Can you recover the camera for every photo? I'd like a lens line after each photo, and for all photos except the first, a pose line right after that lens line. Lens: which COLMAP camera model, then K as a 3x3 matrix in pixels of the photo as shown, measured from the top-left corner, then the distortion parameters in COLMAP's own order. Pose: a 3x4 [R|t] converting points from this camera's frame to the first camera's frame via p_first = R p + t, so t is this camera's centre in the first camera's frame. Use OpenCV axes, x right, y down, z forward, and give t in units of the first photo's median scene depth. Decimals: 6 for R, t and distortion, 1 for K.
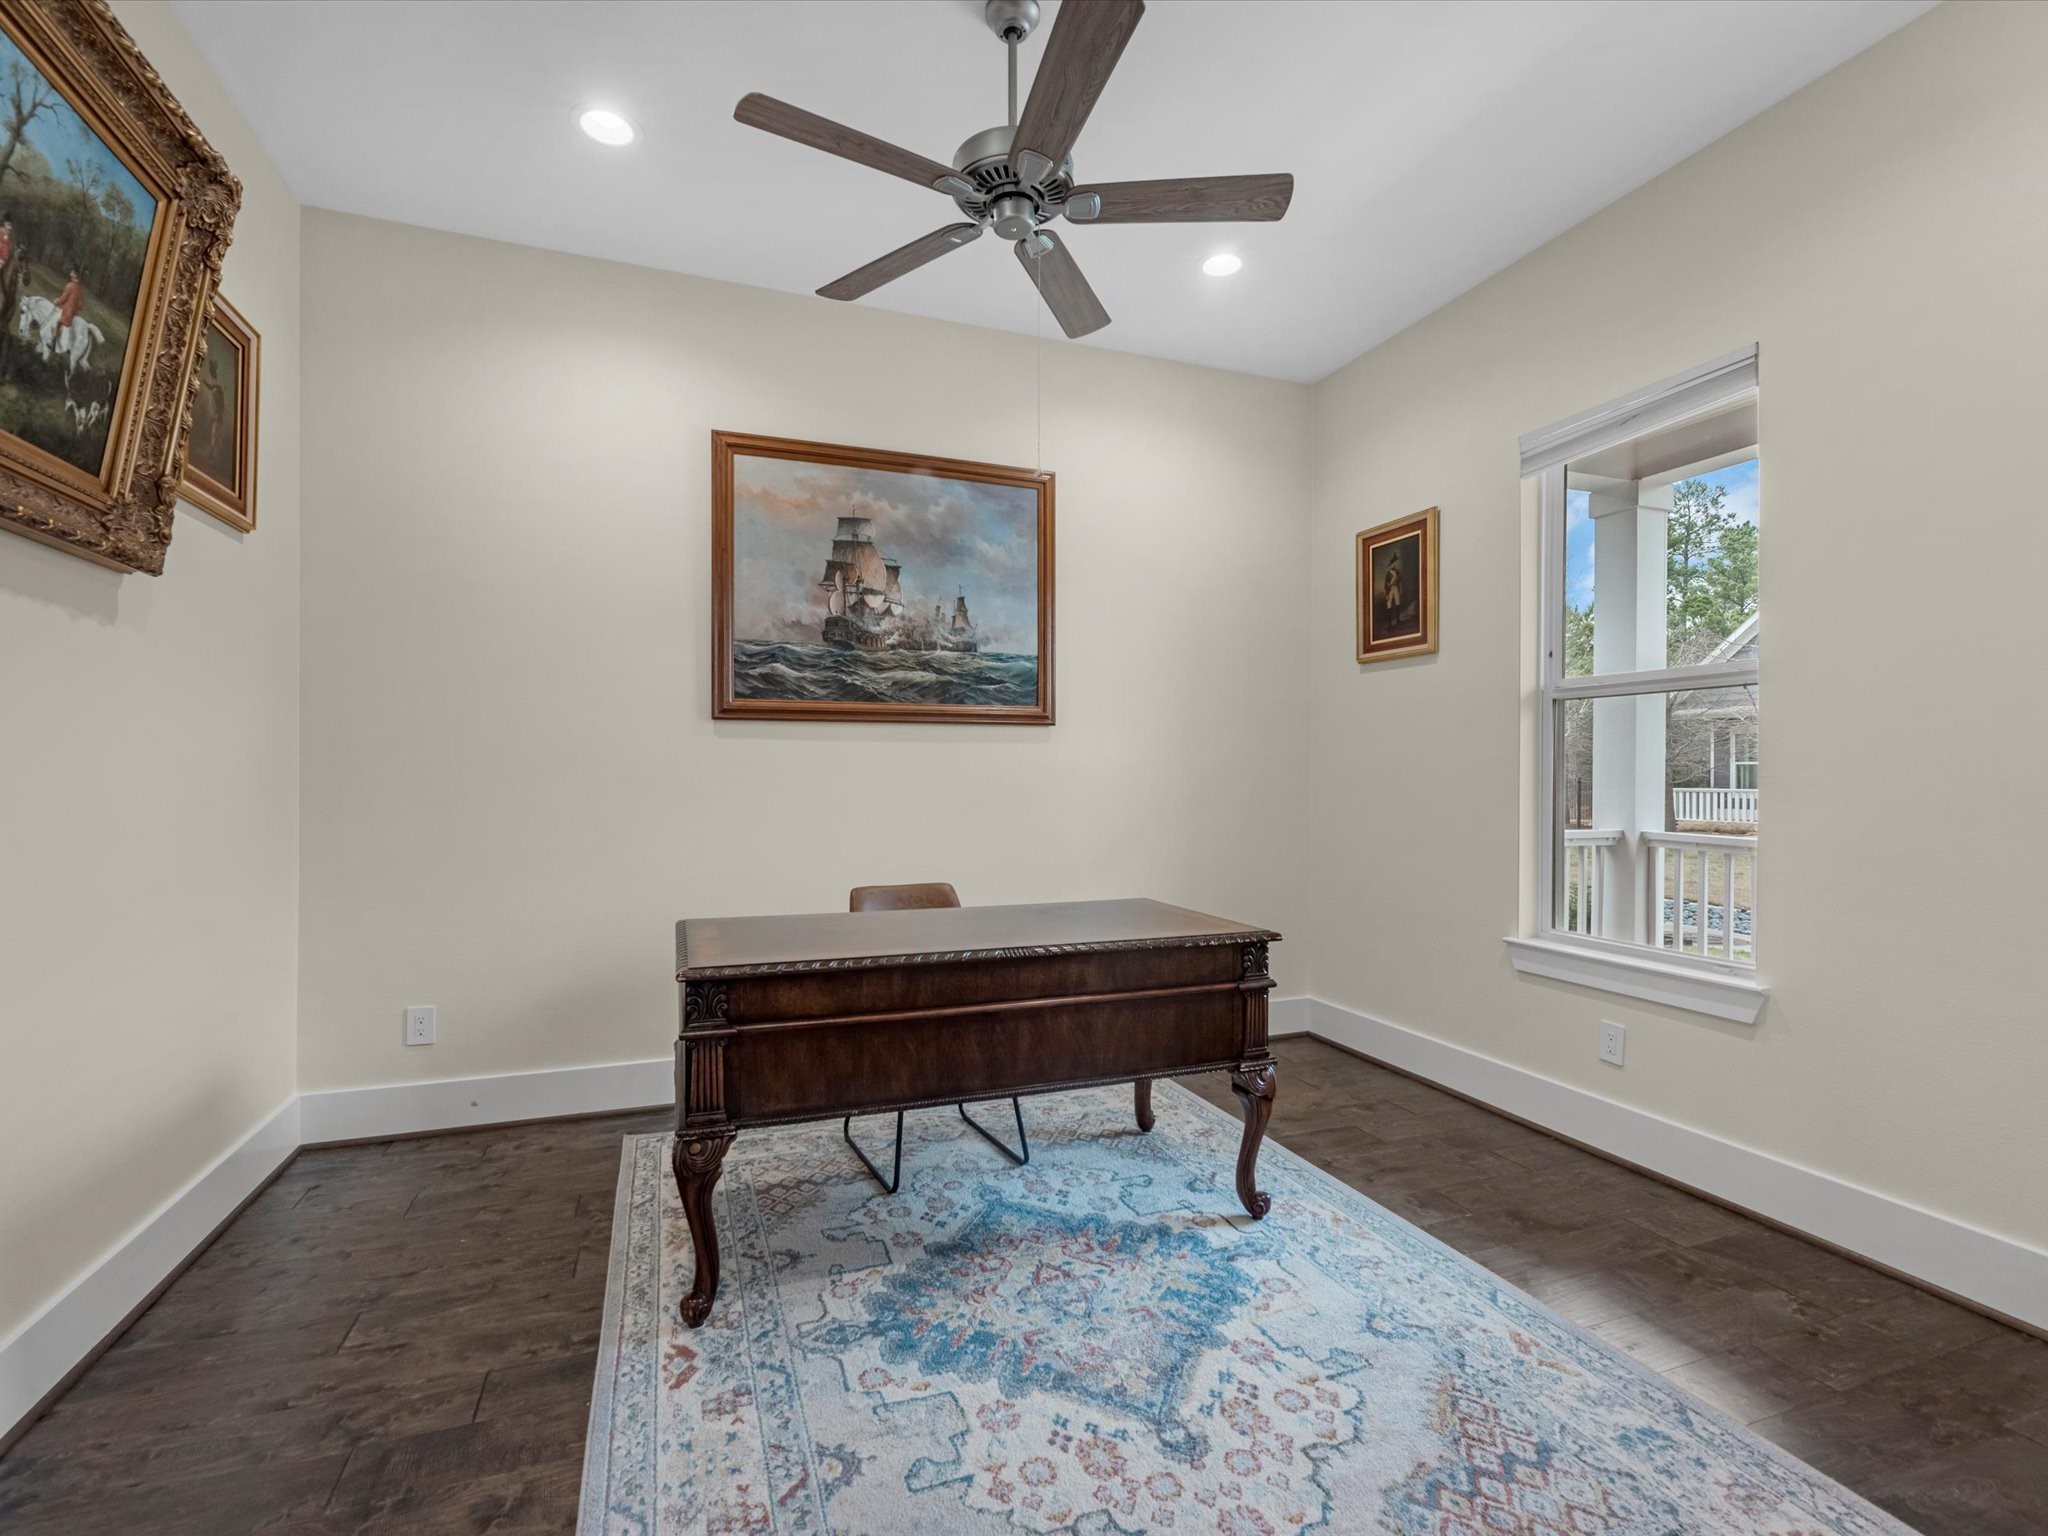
lens RADIAL K [[939.6, 0, 1025.1], [0, 939.6, 765.0], [0, 0, 1]] dist [-0.004039, -0.000561]
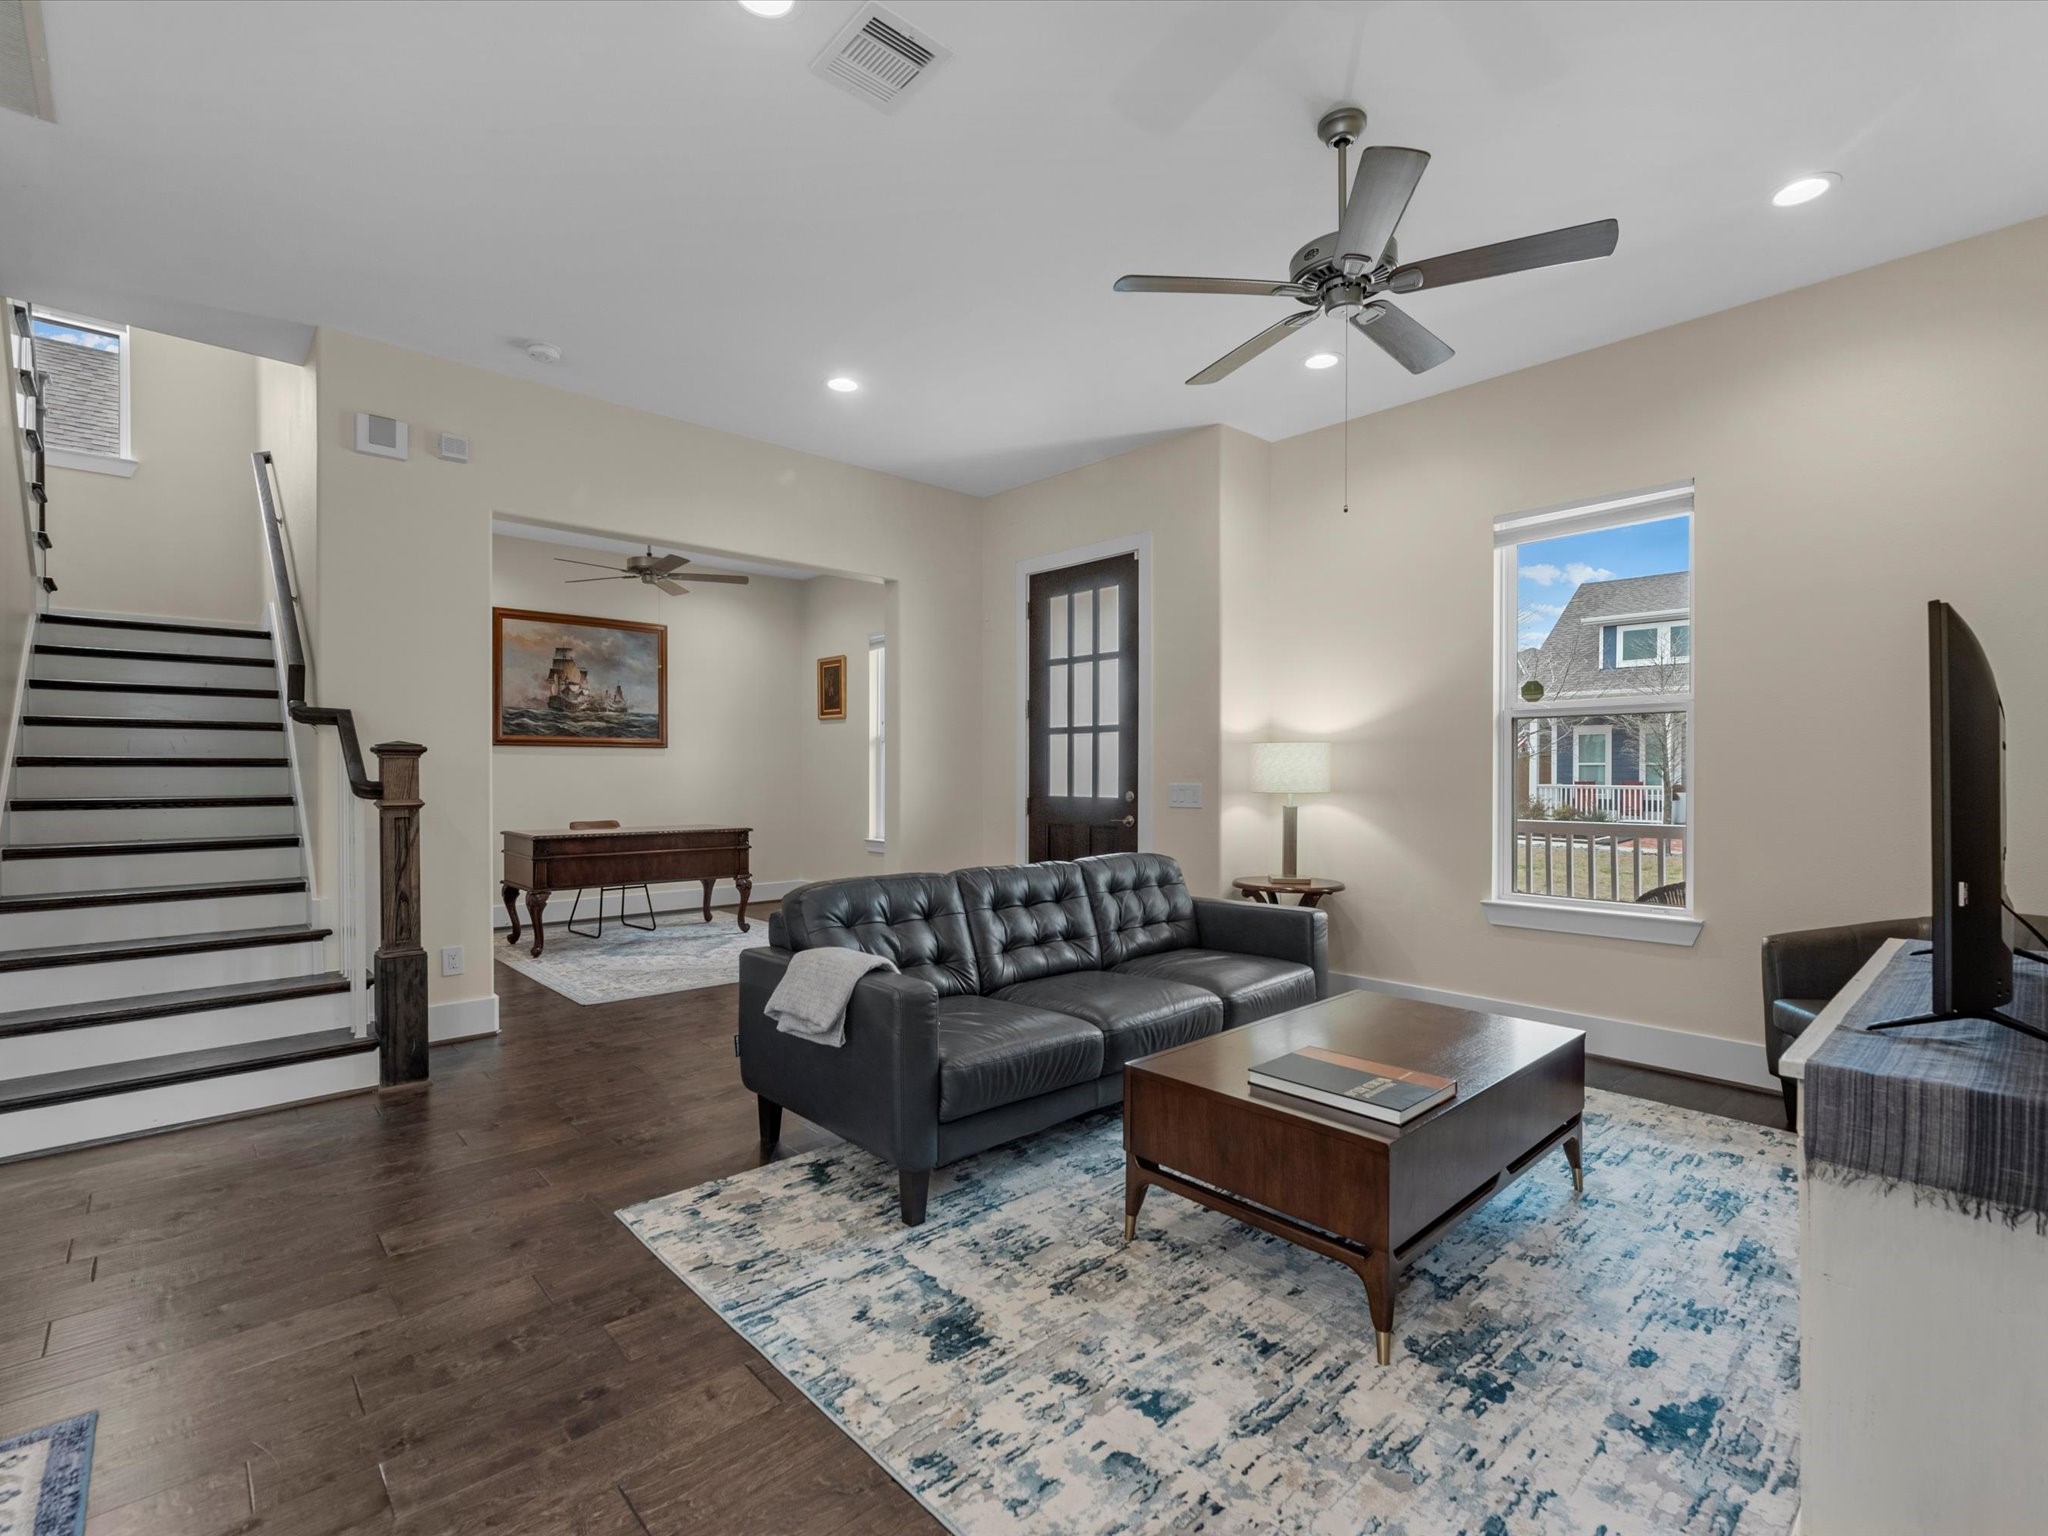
lens RADIAL K [[939.6, 0, 1031.6], [0, 939.6, 772.5], [0, 0, 1]] dist [-0.004039, -0.000561]
pose [[0.923119, -0.001149, 0.384513, -0.024899], [-0.001381, 0.999979, 0.006303, -0.001973], [-0.384512, -0.006350, 0.923098, -1.311769]]
